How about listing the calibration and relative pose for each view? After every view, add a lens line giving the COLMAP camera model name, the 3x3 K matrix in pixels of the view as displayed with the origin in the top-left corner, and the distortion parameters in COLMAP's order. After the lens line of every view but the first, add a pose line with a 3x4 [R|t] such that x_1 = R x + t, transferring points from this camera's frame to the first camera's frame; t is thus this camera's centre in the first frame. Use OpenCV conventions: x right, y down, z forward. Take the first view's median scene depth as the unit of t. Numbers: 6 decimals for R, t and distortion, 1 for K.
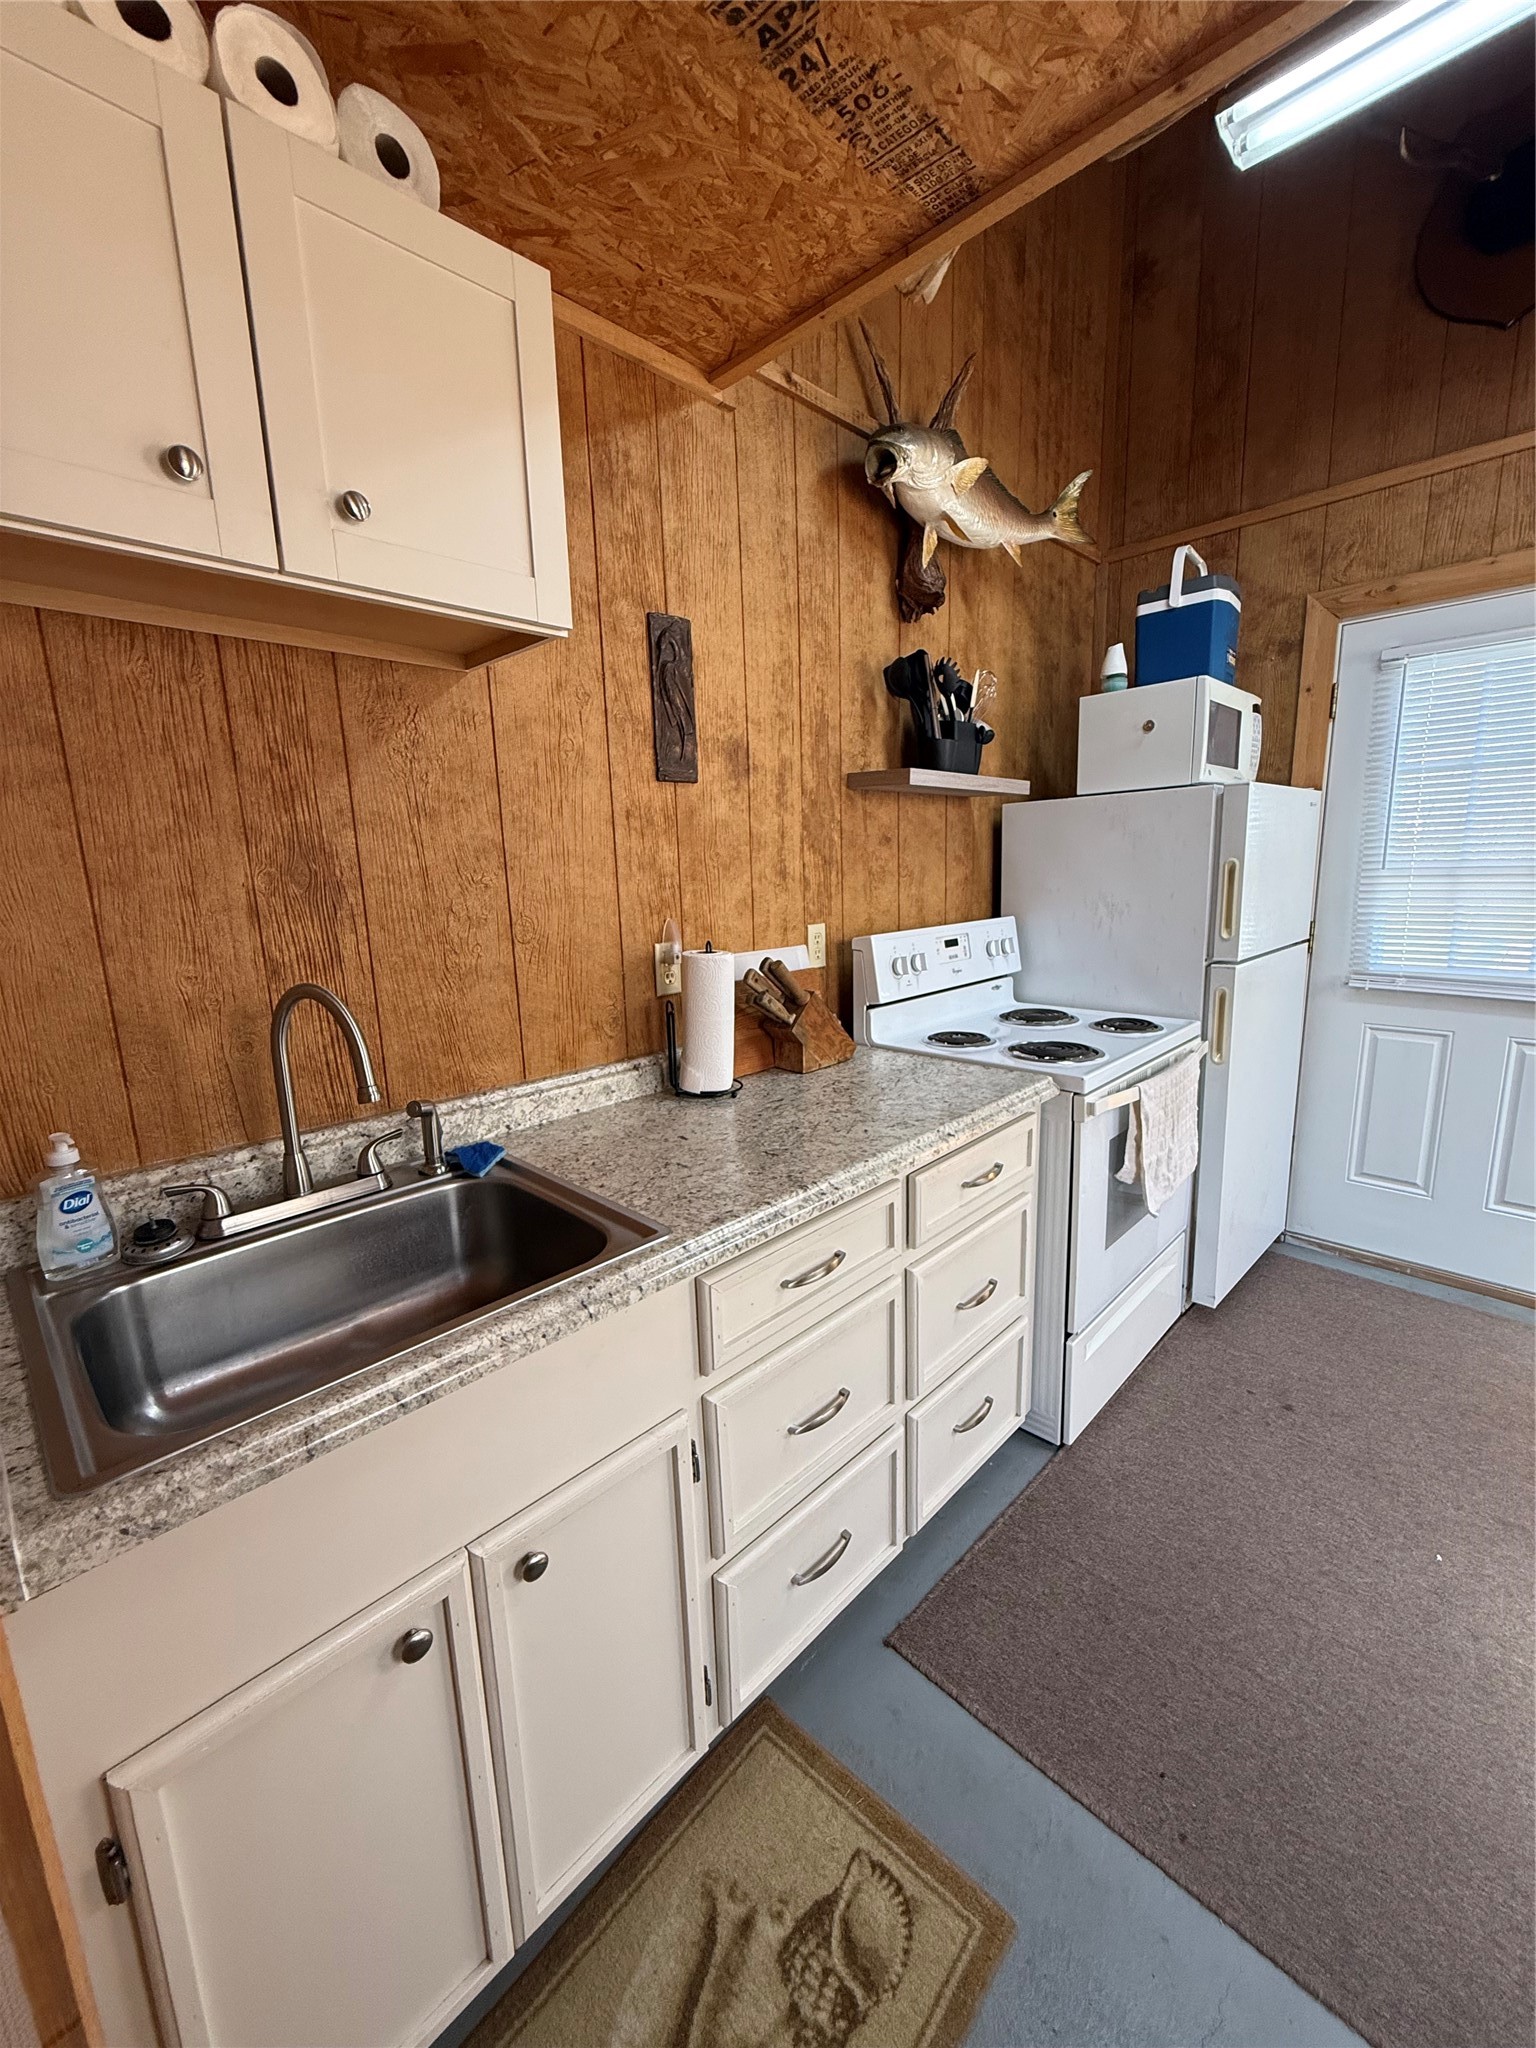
lens RADIAL K [[821.1, 0, 768.0], [0, 821.1, 1024.0], [0, 0, 1]] dist [-0.002381, 0.000075]
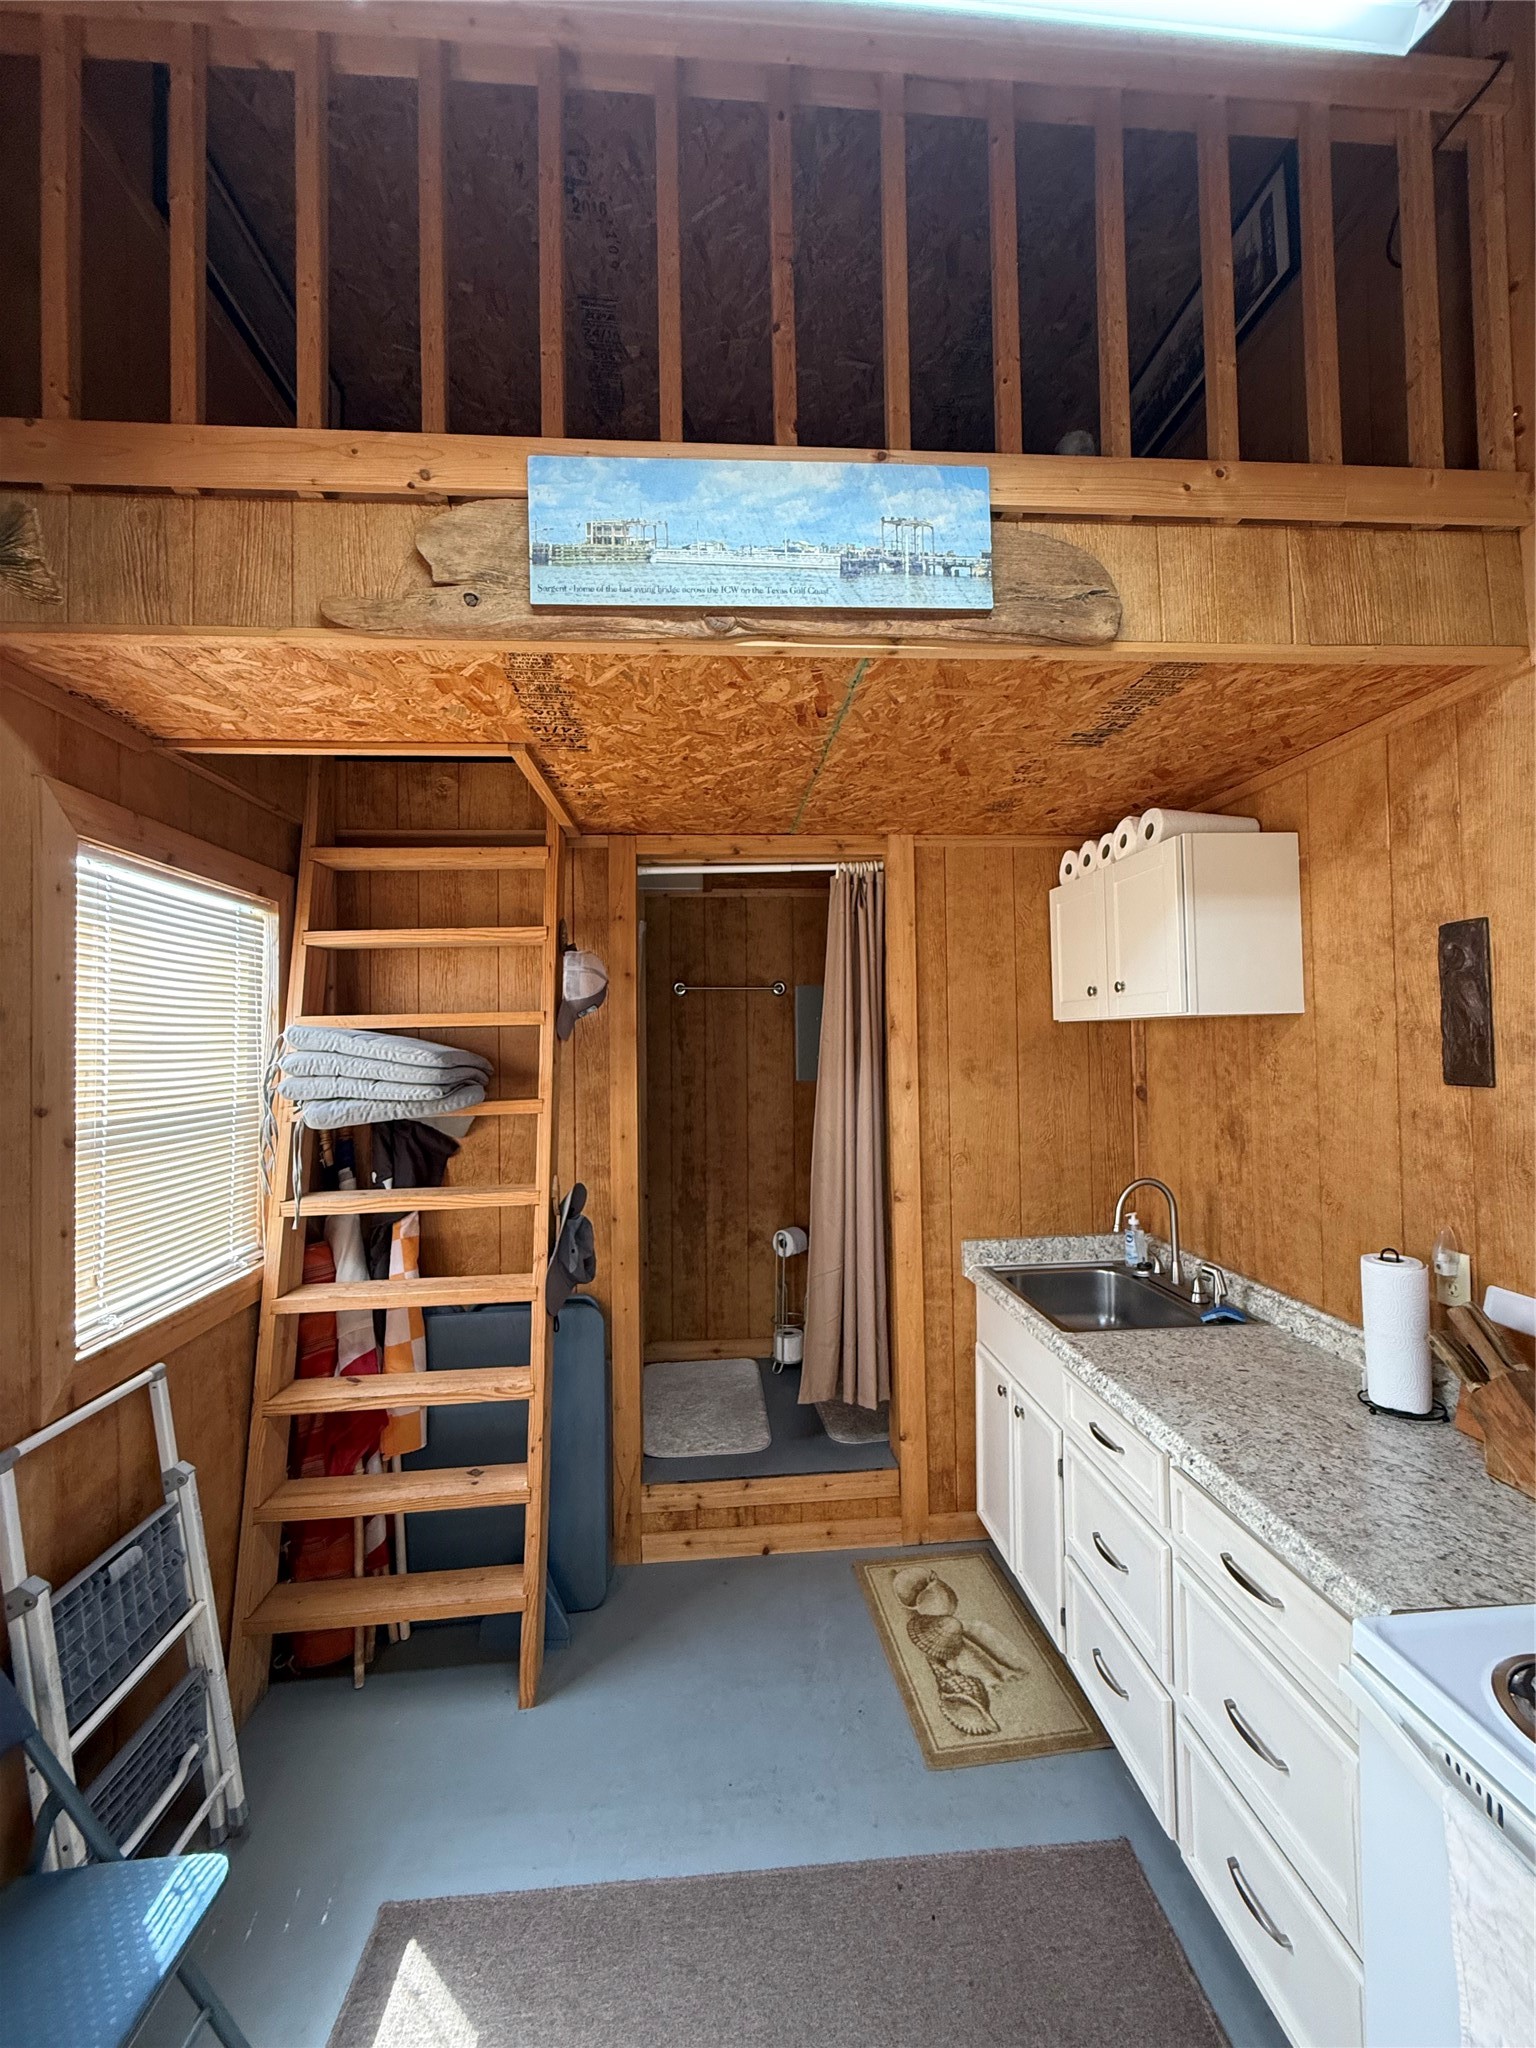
lens RADIAL K [[821.1, 0, 768.0], [0, 821.1, 1024.0], [0, 0, 1]] dist [-0.002381, 0.000075]
pose [[-0.656295, 0.024406, -0.754110, 1.273362], [-0.111277, 0.985416, 0.128736, -0.453135], [0.746254, 0.168404, -0.644008, 1.137473]]
